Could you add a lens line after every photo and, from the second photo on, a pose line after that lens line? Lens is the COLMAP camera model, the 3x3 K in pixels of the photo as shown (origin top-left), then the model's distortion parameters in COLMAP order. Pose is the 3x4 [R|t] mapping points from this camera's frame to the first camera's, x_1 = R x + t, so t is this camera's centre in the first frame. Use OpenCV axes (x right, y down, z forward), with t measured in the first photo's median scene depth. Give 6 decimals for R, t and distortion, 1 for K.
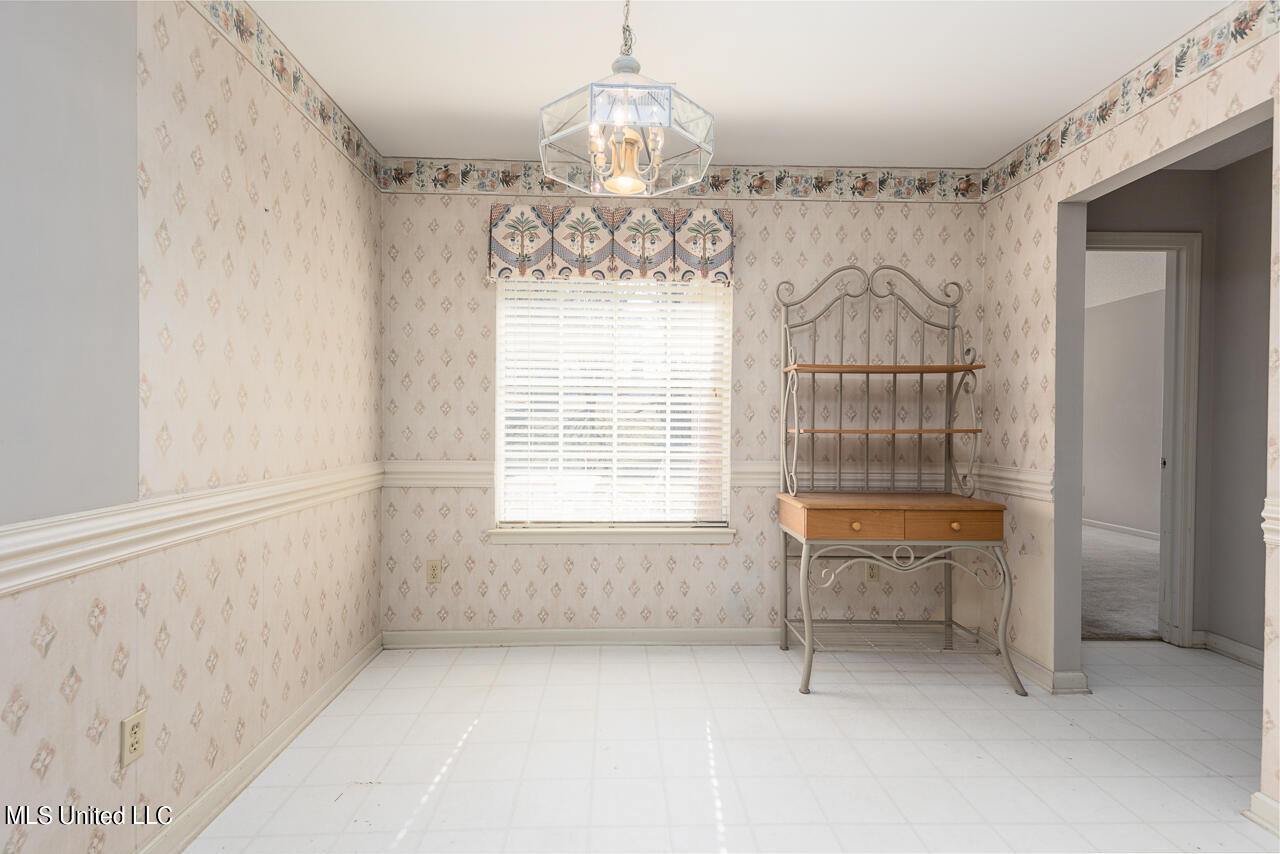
lens RADIAL K [[612.4, 0, 641.6], [0, 612.4, 435.5], [0, 0, 1]] dist [0.056608, -0.027091]
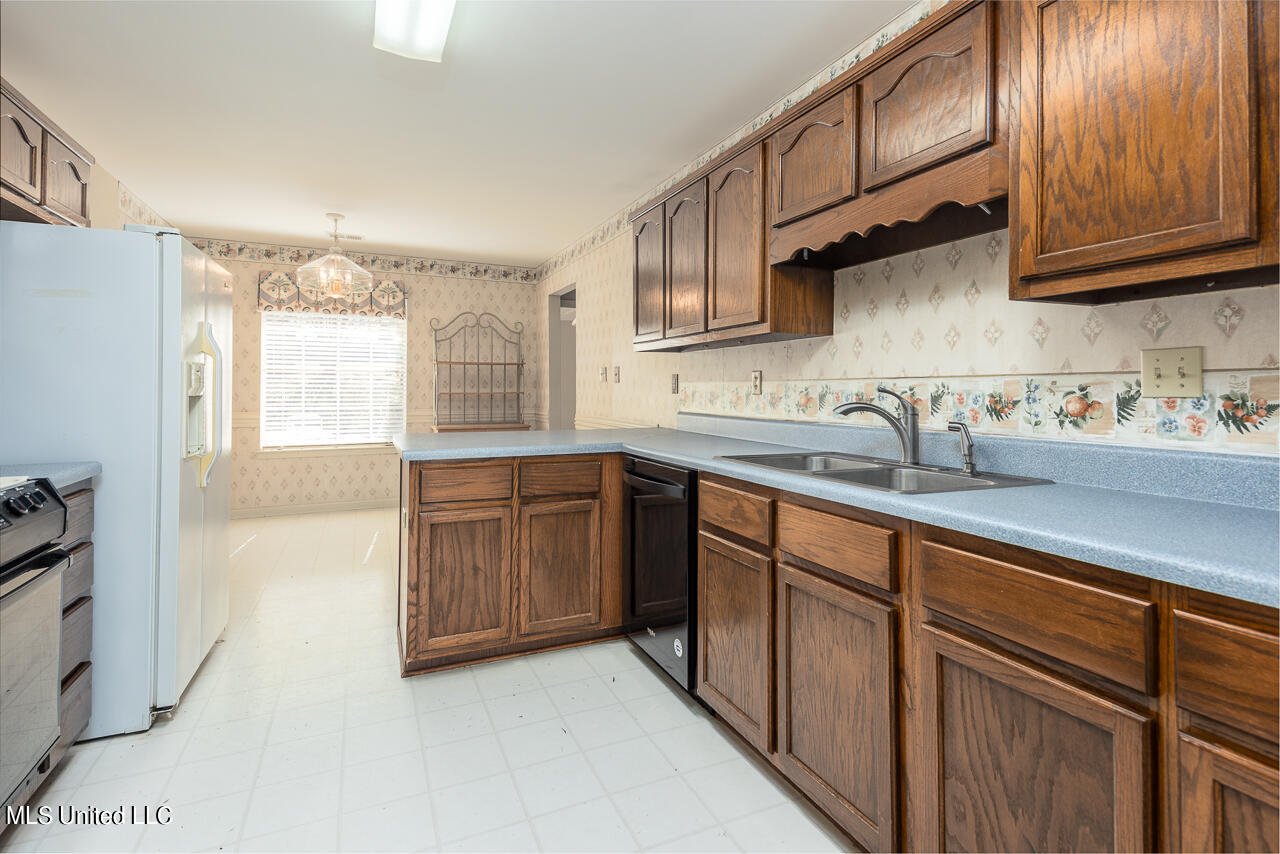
lens RADIAL K [[605.9, 0, 638.4], [0, 605.9, 385.8], [0, 0, 1]] dist [0.060121, -0.026627]
pose [[0.929408, -0.003320, 0.369038, 0.116507], [0.009172, 0.999858, -0.014105, 0.001464], [-0.368939, 0.016494, 0.929307, -1.051569]]
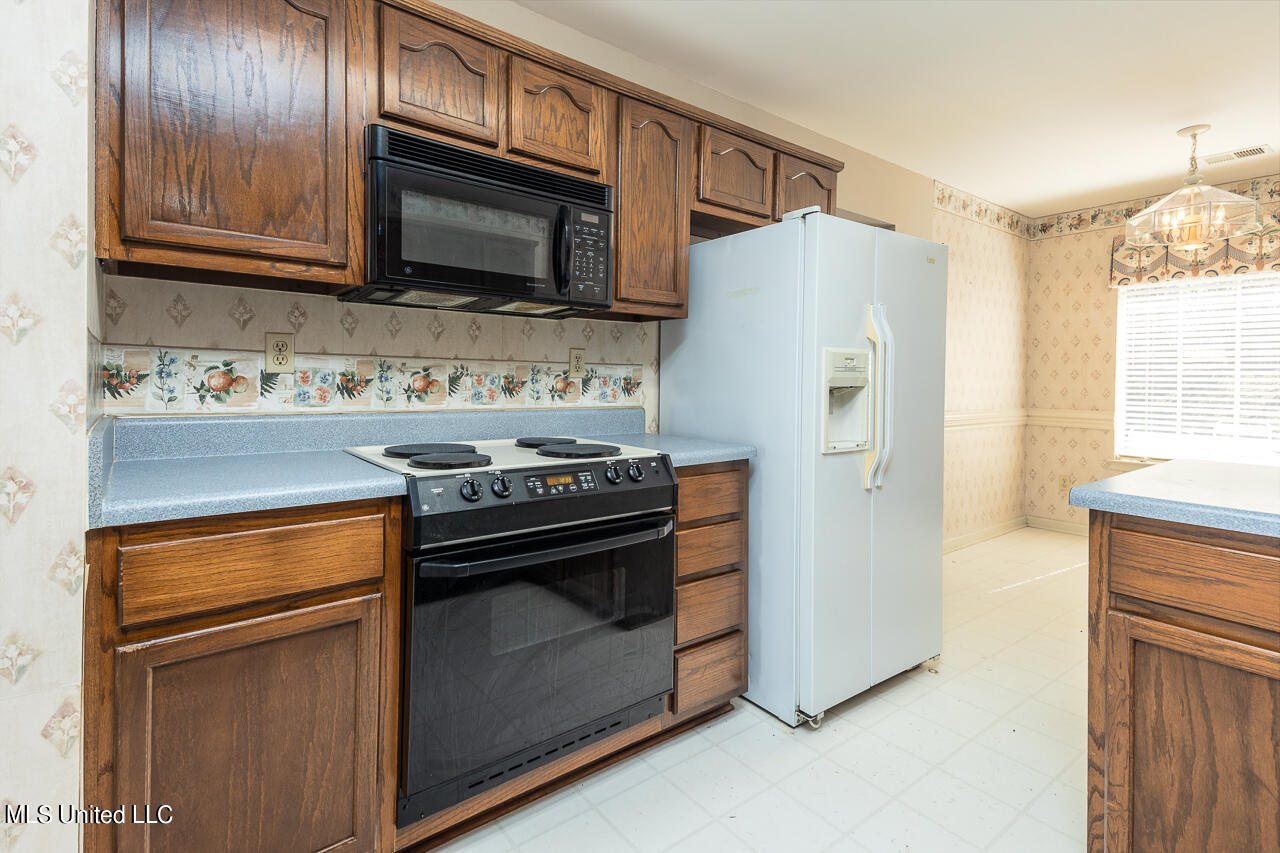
lens RADIAL K [[605.9, 0, 638.4], [0, 605.9, 385.3], [0, 0, 1]] dist [0.060121, -0.026627]
pose [[0.576453, 0.007472, -0.817096, 0.304539], [-0.016750, 0.999856, -0.002674, 0.002647], [0.816958, 0.015228, 0.576495, -0.739943]]
